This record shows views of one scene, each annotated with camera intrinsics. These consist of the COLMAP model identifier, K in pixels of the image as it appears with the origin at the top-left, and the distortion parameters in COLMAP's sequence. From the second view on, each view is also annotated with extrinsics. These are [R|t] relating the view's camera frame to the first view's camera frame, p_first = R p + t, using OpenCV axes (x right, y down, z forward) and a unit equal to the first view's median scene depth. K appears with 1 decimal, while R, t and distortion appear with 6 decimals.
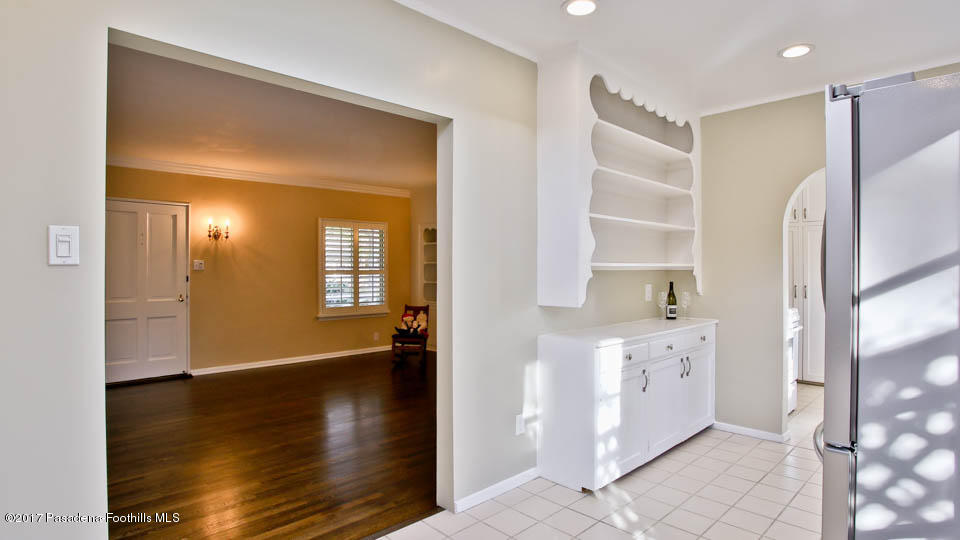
lens RADIAL K [[533.4, 0, 480.0], [0, 533.4, 270.0], [0, 0, 1]] dist [-0.001857, 0.001625]
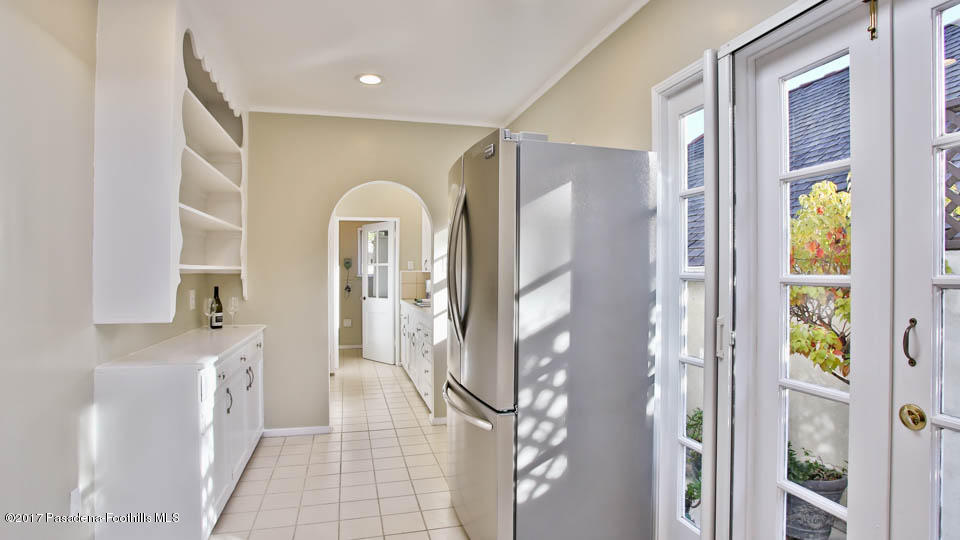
lens RADIAL K [[533.4, 0, 480.0], [0, 533.4, 270.0], [0, 0, 1]] dist [-0.001857, 0.001625]
pose [[0.488219, 0.007013, 0.872693, -0.256120], [-0.003345, 0.999975, -0.006164, -0.001851], [-0.872715, 0.000090, 0.488231, 0.222366]]
